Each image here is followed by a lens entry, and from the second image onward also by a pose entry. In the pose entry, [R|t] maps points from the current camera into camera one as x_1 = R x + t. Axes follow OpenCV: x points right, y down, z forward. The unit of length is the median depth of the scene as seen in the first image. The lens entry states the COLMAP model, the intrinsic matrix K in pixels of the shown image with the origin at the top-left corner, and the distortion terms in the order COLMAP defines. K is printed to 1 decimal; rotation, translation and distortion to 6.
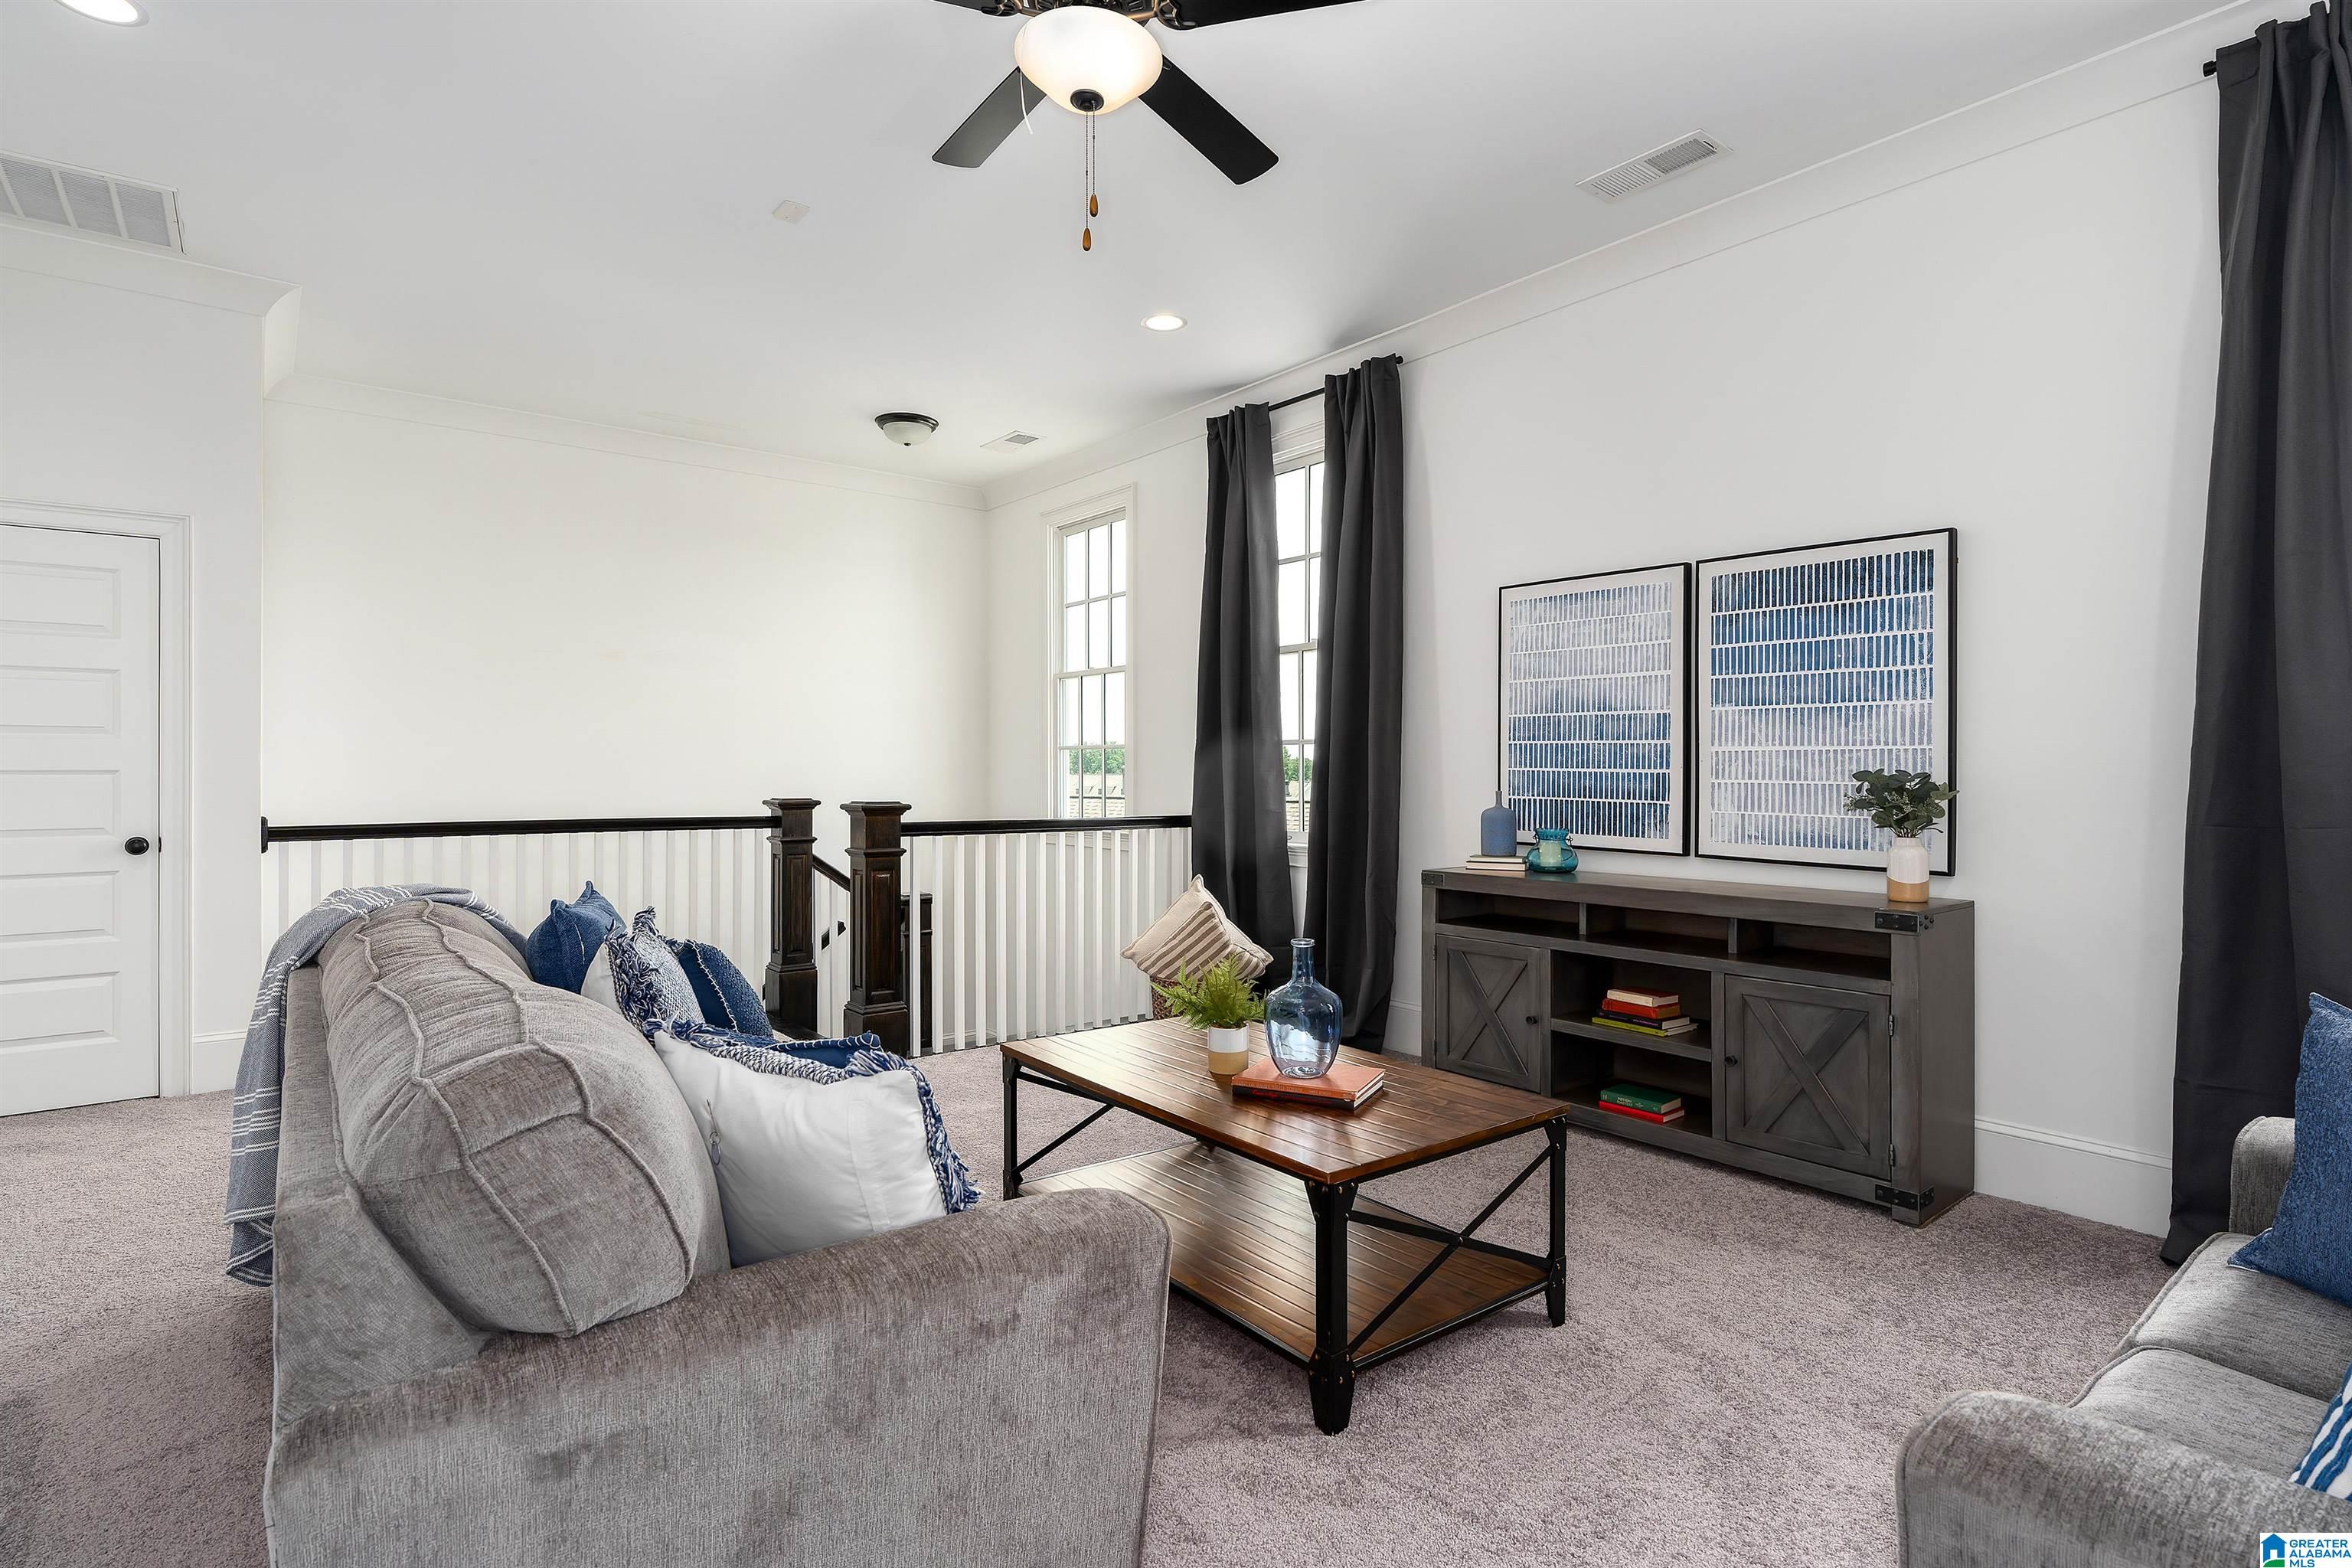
lens RADIAL K [[1206.3, 0, 1175.4], [0, 1206.3, 776.1], [0, 0, 1]] dist [0.002478, 0.000041]
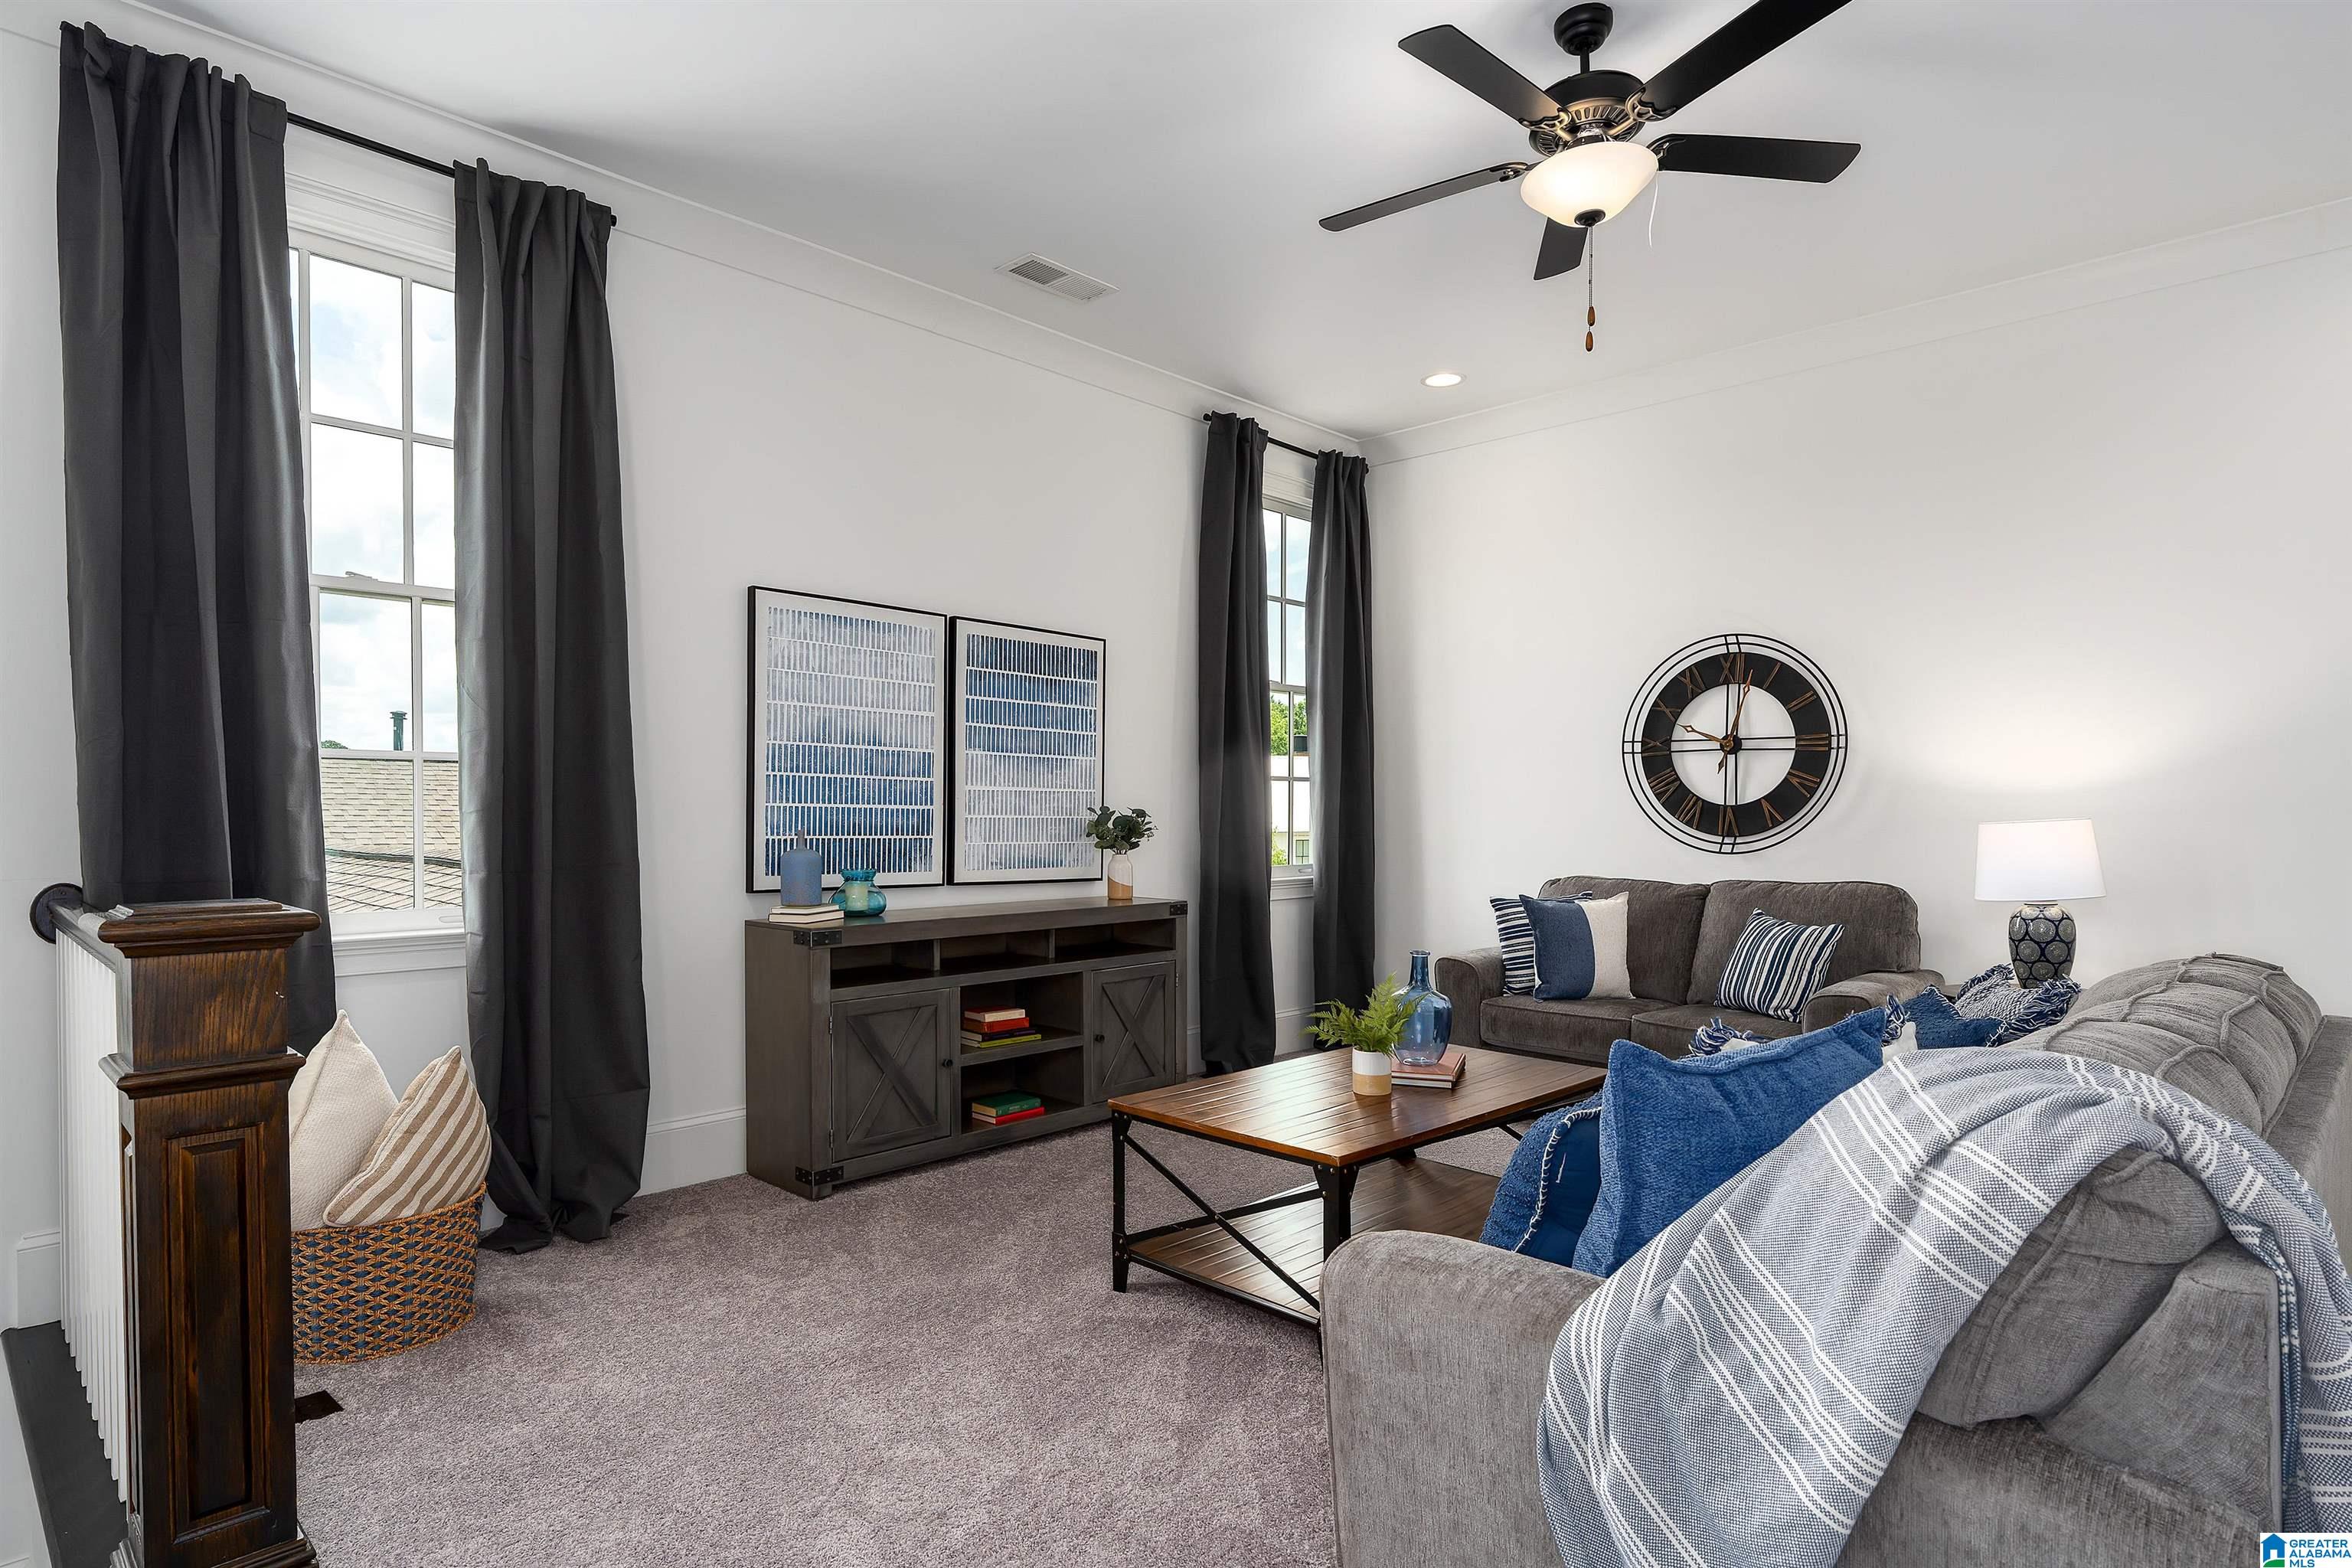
lens RADIAL K [[1272.4, 0, 1168.0], [0, 1272.4, 832.0], [0, 0, 1]] dist [-0.000985, 0.000710]
pose [[-0.155093, -0.019401, 0.987709, -0.731469], [0.002532, 0.999796, 0.020036, -0.004454], [-0.987897, 0.005608, -0.155013, 0.971141]]
